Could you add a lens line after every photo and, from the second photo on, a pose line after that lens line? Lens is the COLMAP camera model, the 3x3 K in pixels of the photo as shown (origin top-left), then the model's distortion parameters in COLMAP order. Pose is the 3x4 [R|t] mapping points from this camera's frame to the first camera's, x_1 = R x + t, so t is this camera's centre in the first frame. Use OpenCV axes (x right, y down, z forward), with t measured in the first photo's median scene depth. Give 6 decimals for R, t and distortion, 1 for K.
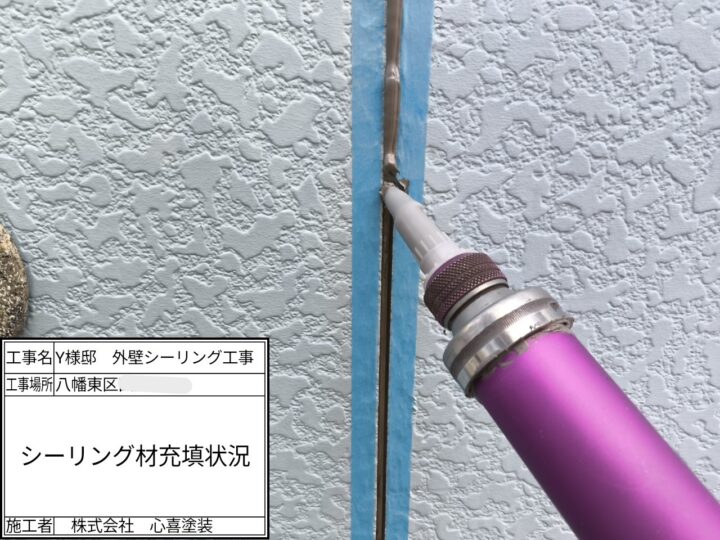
lens RADIAL K [[589.0, 0, 363.0], [0, 589.0, 277.7], [0, 0, 1]] dist [0.052289, -0.130315]
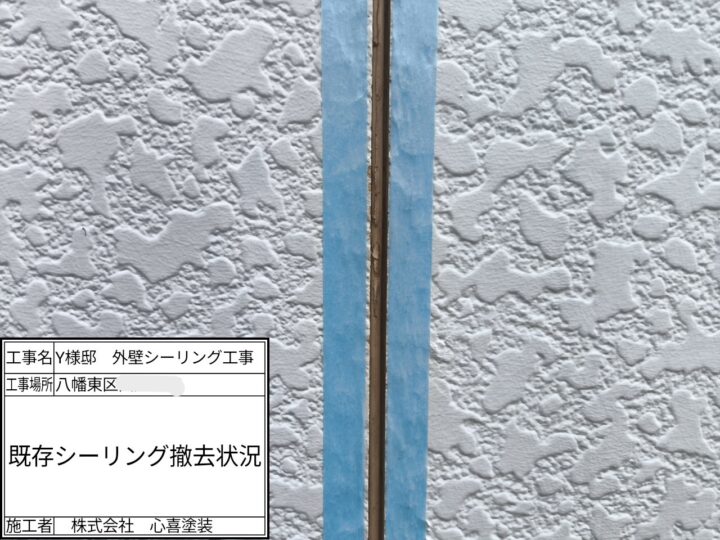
lens RADIAL K [[234.0, 0, 358.4], [0, 234.0, 277.6], [0, 0, 1]] dist [0.001175, -0.000907]
pose [[0.999952, -0.004839, -0.008549, 0.021009], [0.002173, 0.957658, -0.287899, 0.034731], [0.009580, 0.287867, 0.957622, 0.755155]]
